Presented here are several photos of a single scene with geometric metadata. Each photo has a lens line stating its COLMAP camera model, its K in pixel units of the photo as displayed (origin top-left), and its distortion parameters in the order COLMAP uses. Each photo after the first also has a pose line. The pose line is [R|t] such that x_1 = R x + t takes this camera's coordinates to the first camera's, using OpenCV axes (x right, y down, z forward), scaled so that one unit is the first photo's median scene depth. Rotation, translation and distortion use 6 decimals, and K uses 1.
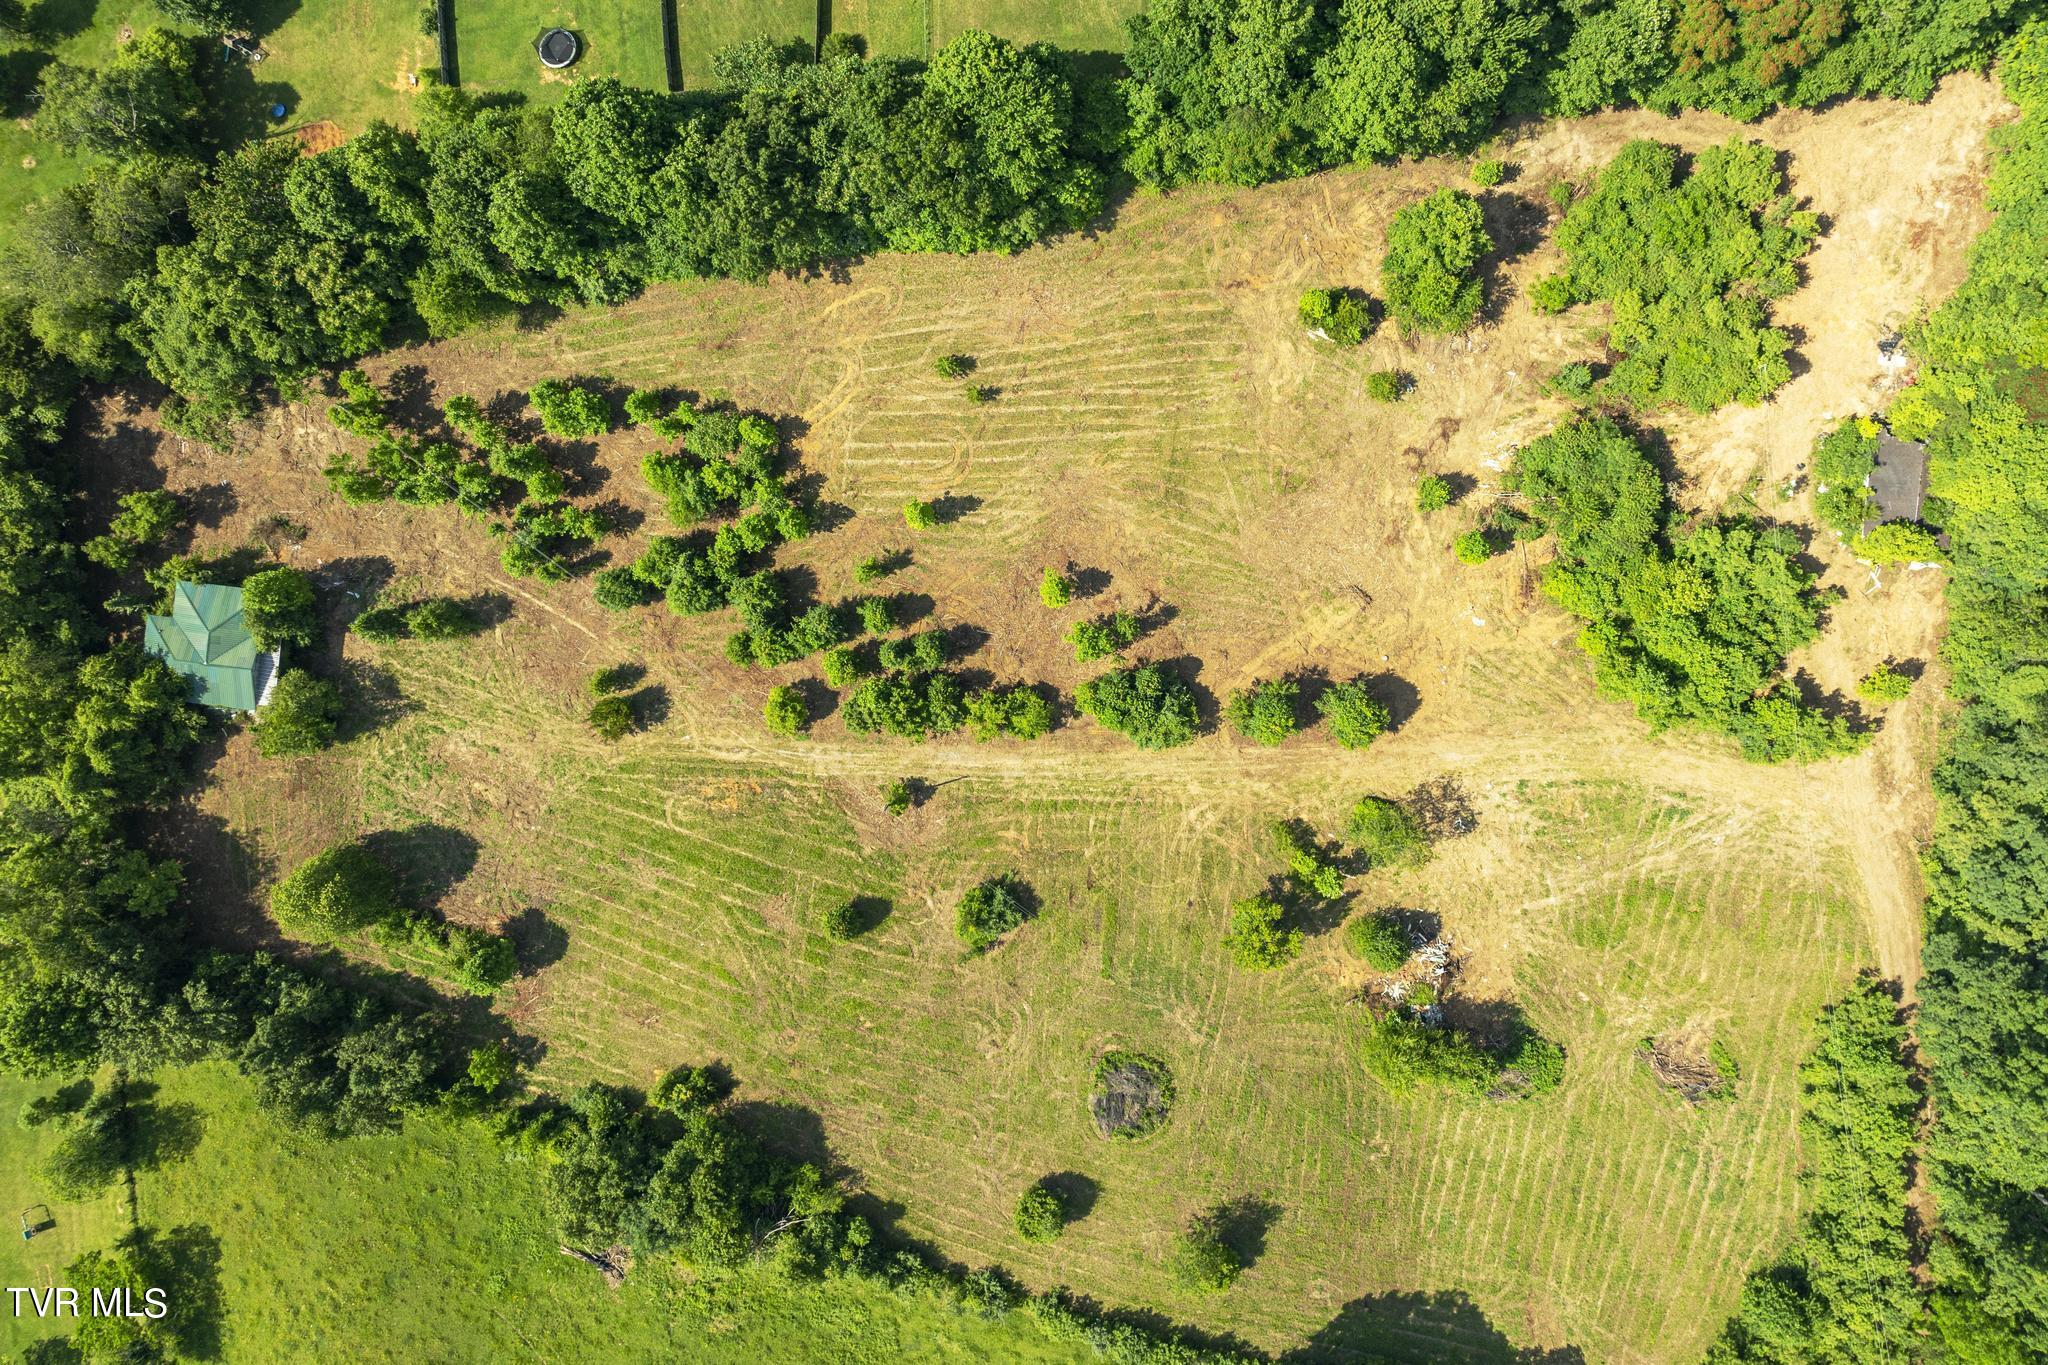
lens RADIAL K [[1437.1, 0, 1029.3], [0, 1437.1, 616.8], [0, 0, 1]] dist [-0.032230, 0.020855]
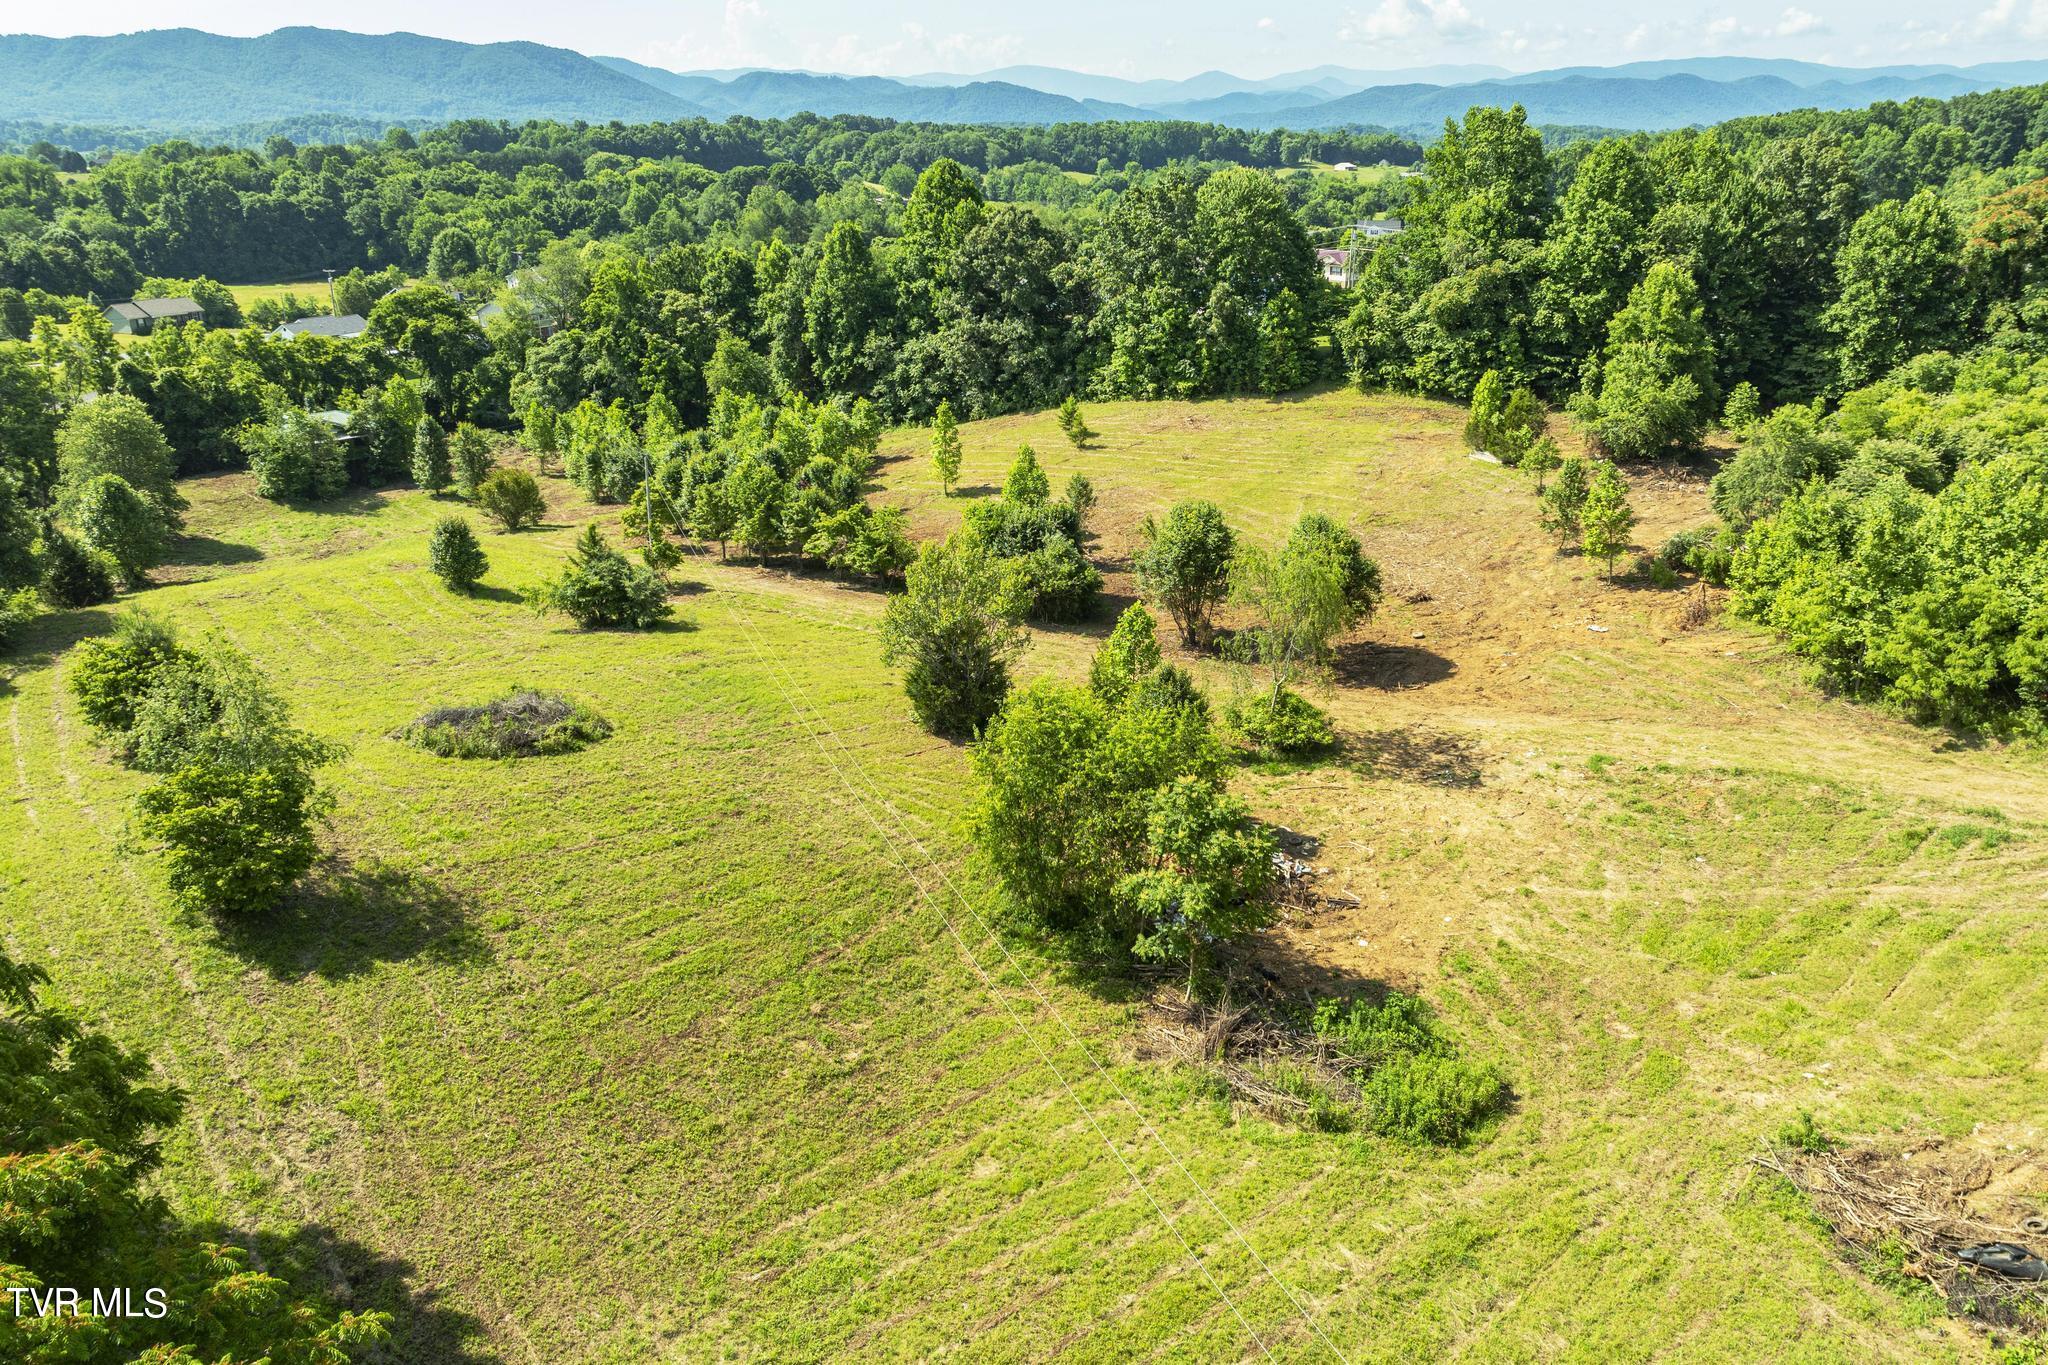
lens RADIAL K [[1437.1, 0, 1027.1], [0, 1437.1, 646.2], [0, 0, 1]] dist [-0.032230, 0.020855]
pose [[0.816096, 0.202772, -0.541176, 0.435059], [-0.577831, 0.270213, -0.770127, 0.571955], [-0.009928, 0.941206, 0.337687, 0.811862]]
